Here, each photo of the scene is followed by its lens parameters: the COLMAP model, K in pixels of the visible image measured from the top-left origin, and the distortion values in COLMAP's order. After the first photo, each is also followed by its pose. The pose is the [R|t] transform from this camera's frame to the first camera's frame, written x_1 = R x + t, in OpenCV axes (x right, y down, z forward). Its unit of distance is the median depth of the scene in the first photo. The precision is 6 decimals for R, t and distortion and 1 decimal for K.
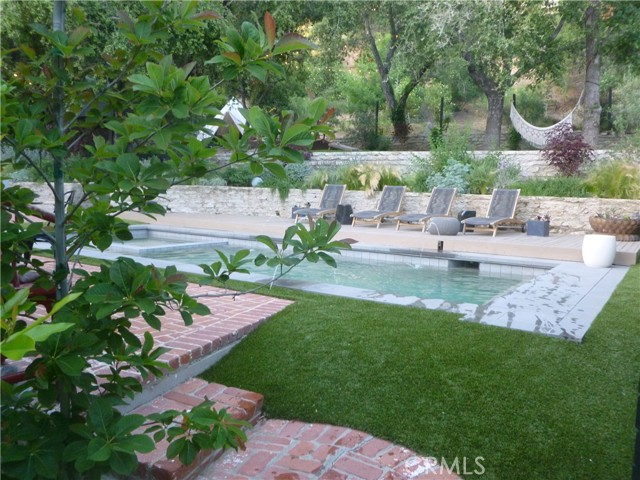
lens RADIAL K [[545.6, 0, 315.3], [0, 545.6, 240.6], [0, 0, 1]] dist [-0.036256, 0.019980]
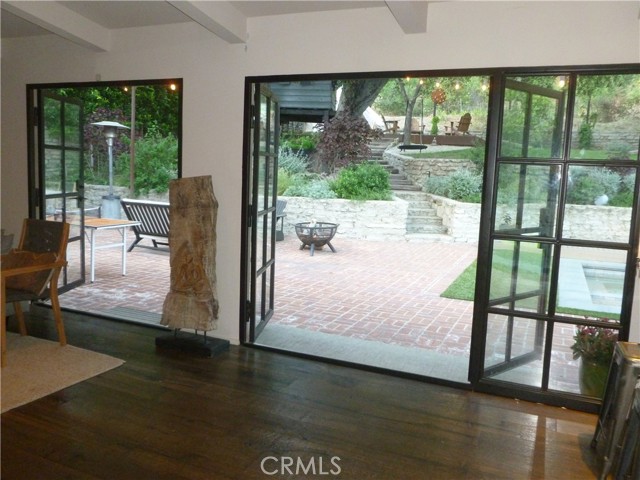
lens RADIAL K [[556.7, 0, 317.2], [0, 556.7, 239.8], [0, 0, 1]] dist [-0.027181, 0.024478]
pose [[0.982466, -0.020988, 0.185254, -0.810951], [0.013942, 0.999132, 0.039257, -0.093981], [-0.185917, -0.035986, 0.981906, 0.238899]]
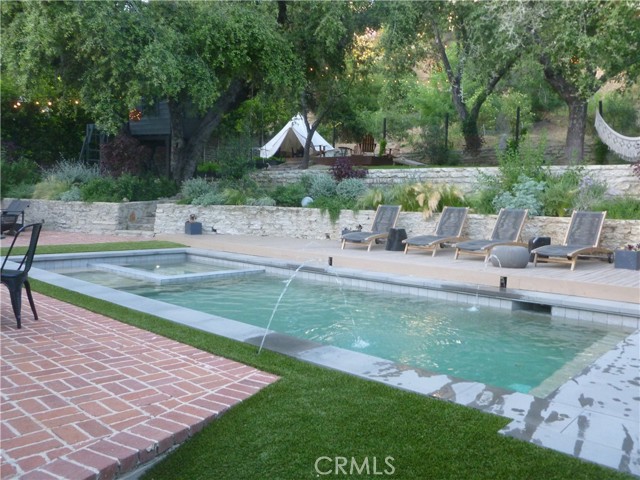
lens RADIAL K [[545.6, 0, 316.9], [0, 545.6, 237.8], [0, 0, 1]] dist [-0.036256, 0.019980]
pose [[0.990770, 0.006171, -0.135412, 0.040392], [-0.010344, 0.999492, -0.030135, -0.020623], [0.135158, 0.031257, 0.990331, 0.094962]]
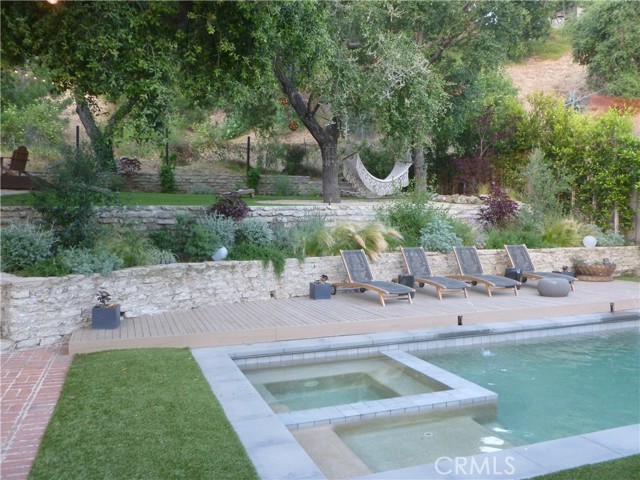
lens RADIAL K [[545.6, 0, 317.0], [0, 545.6, 250.7], [0, 0, 1]] dist [-0.036256, 0.019980]
pose [[0.593765, -0.078447, 0.800805, -0.650259], [0.103435, 0.994420, 0.020720, -0.124676], [-0.797963, 0.070529, 0.598566, 0.560996]]
